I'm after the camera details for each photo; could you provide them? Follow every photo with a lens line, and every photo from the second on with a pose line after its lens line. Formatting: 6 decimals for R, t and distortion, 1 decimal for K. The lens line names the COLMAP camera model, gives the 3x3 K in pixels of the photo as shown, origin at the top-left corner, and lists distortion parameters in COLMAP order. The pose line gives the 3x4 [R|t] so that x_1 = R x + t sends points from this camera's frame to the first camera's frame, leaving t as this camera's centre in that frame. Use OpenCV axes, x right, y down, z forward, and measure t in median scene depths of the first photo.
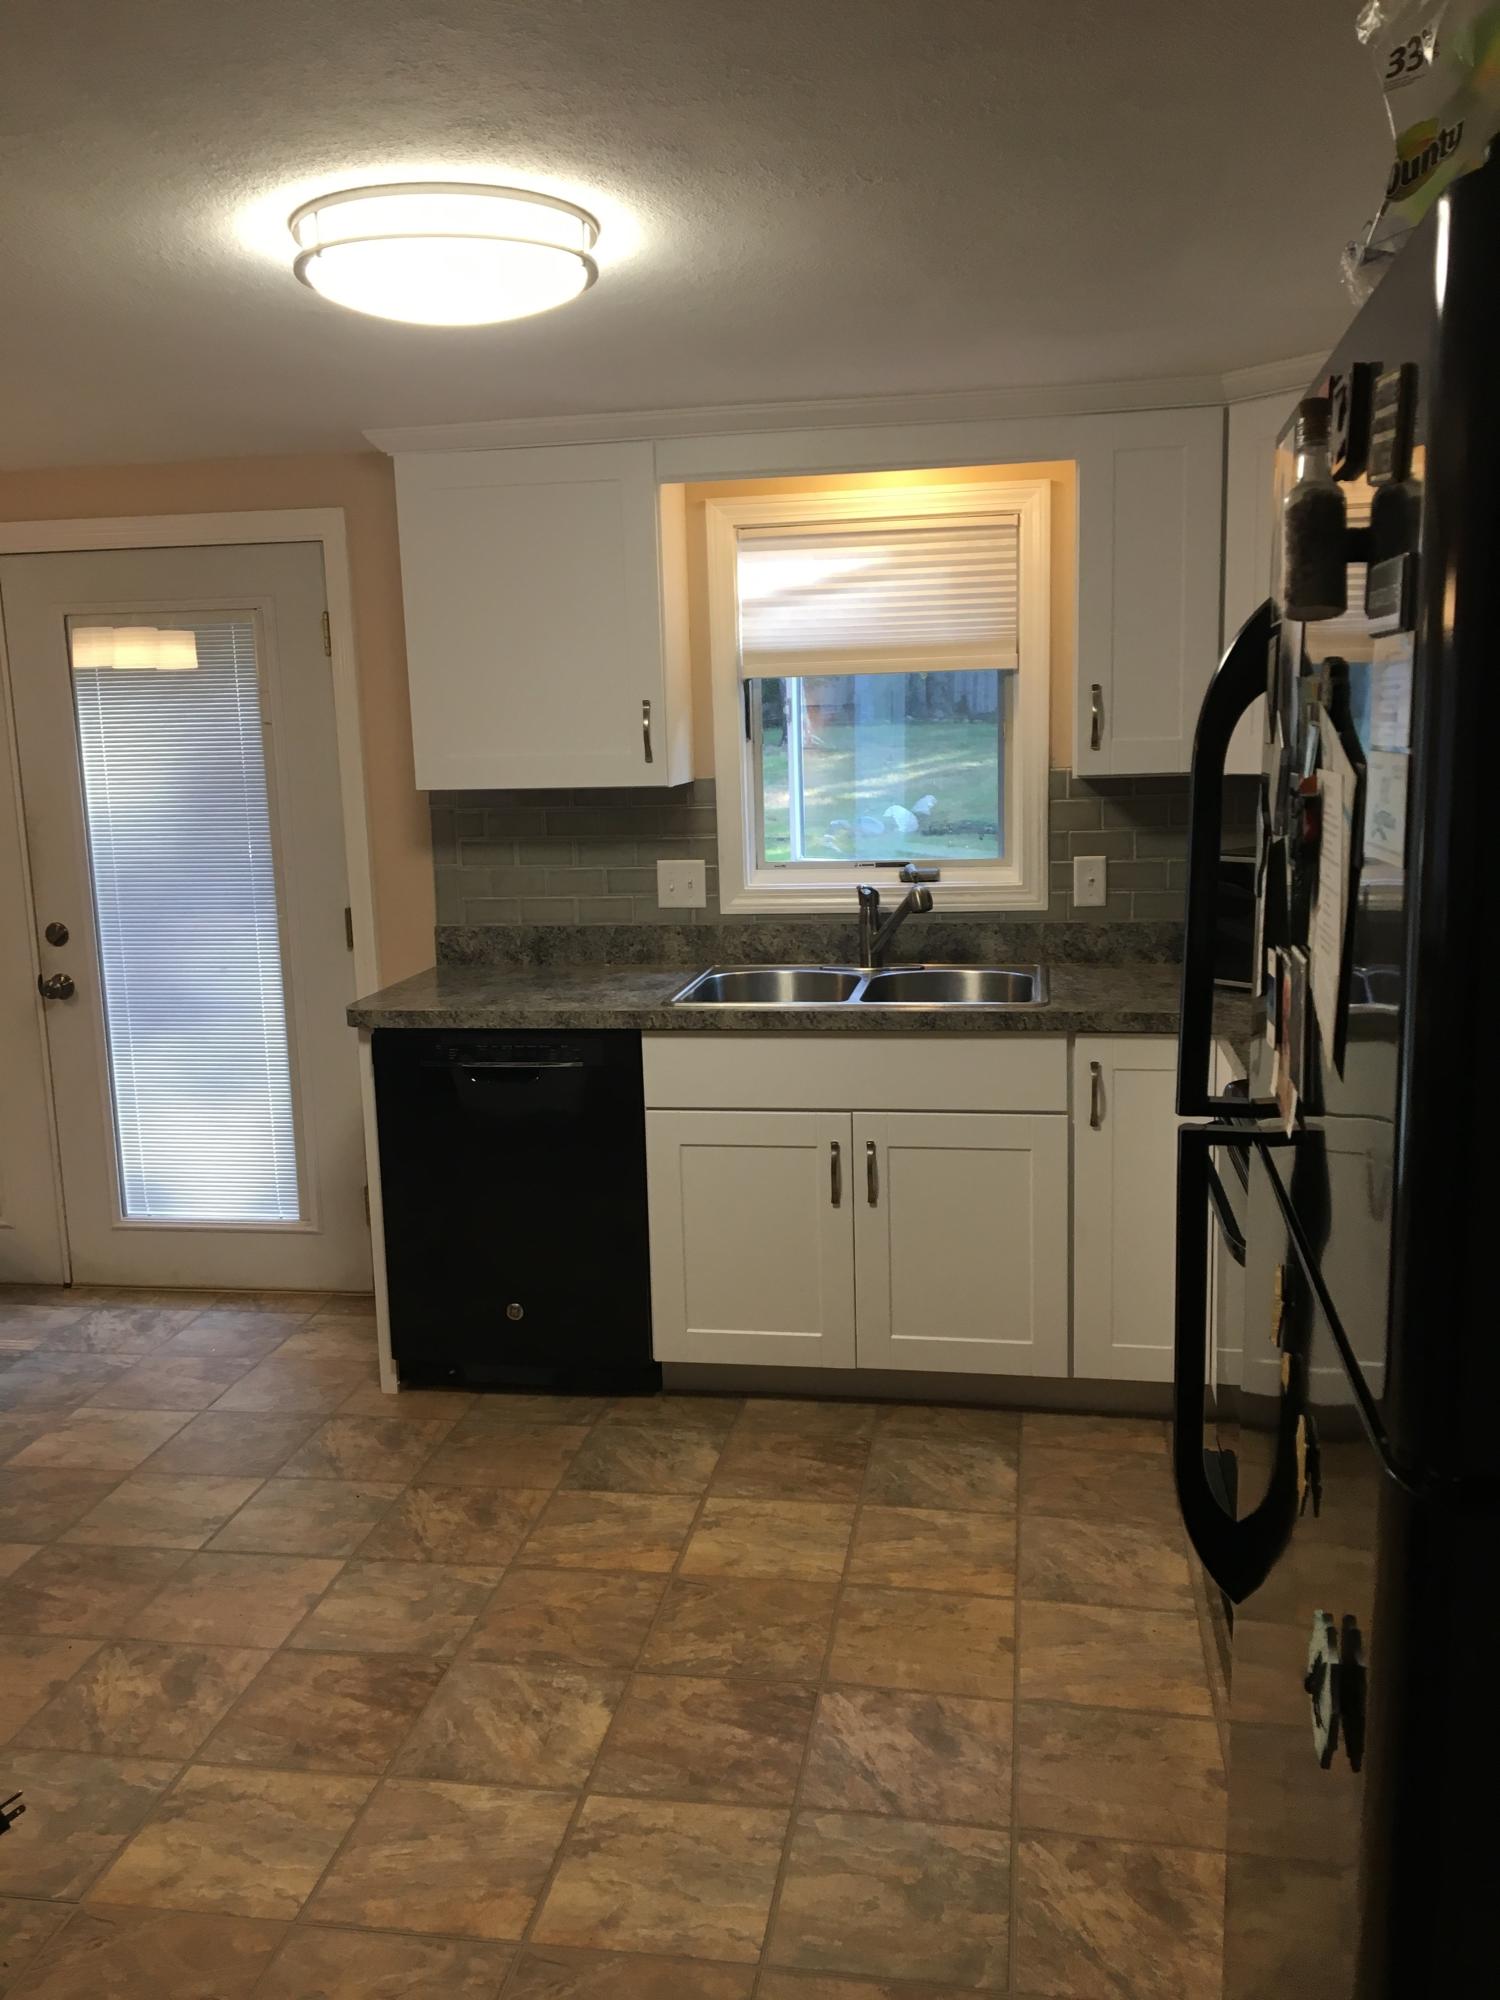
lens RADIAL K [[1698.9, 0, 758.0], [0, 1698.9, 1004.7], [0, 0, 1]] dist [0.066892, -0.069436]
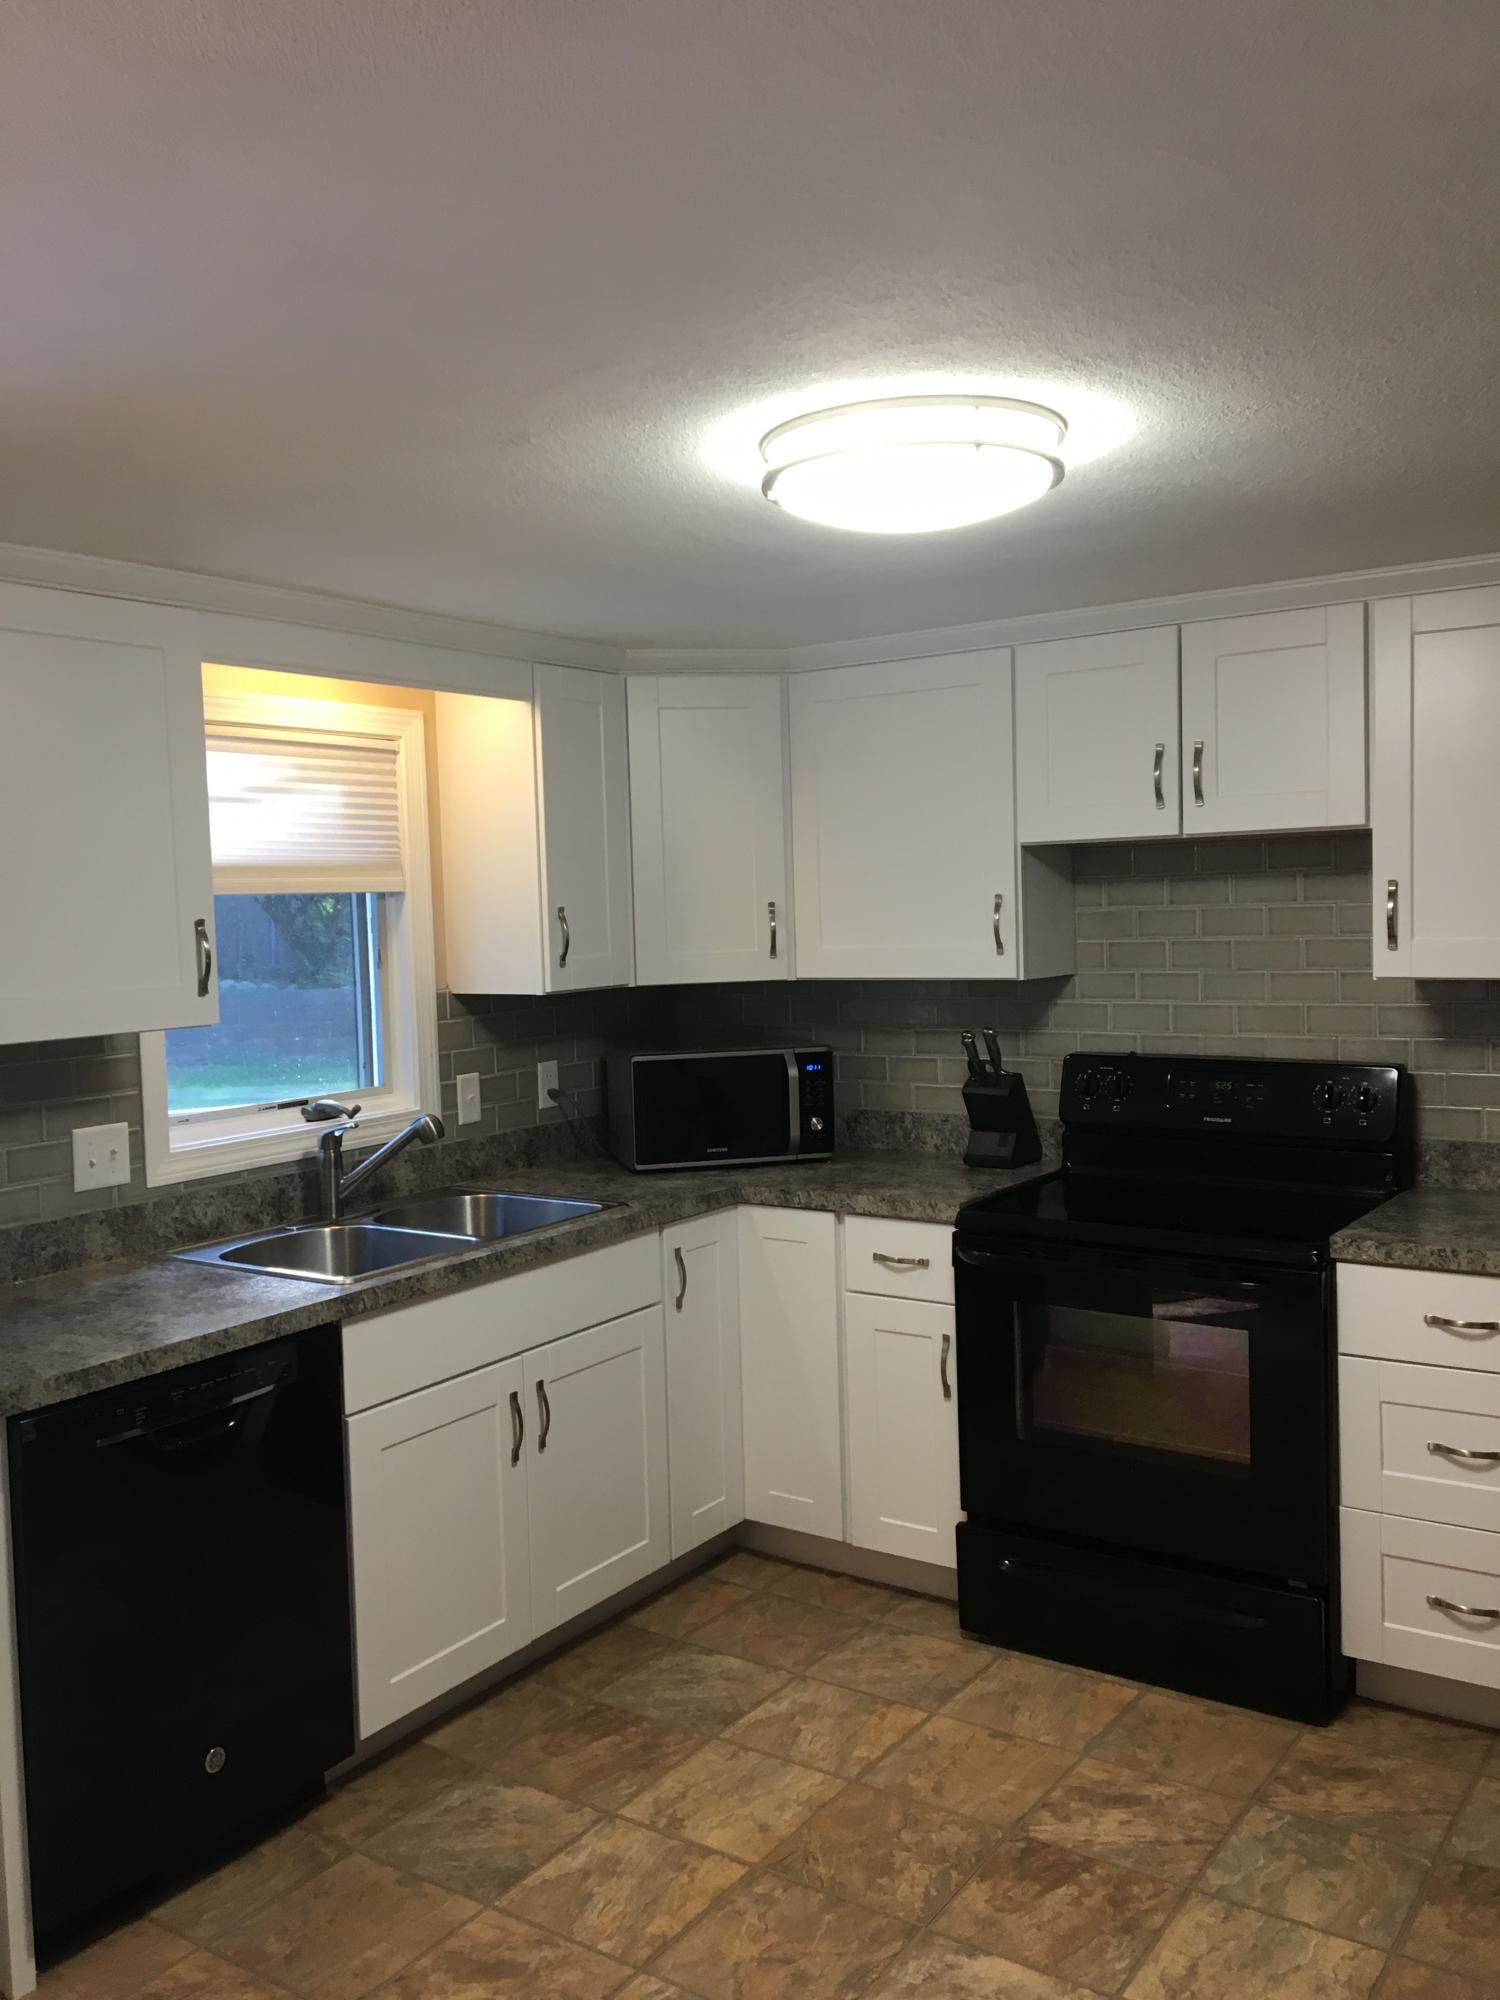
lens RADIAL K [[1698.9, 0, 759.4], [0, 1698.9, 993.1], [0, 0, 1]] dist [0.066892, -0.069436]
pose [[0.411615, -0.036885, 0.910611, -0.729568], [0.175762, 0.983636, -0.039605, -0.070728], [-0.894249, 0.176353, 0.411362, 0.464279]]
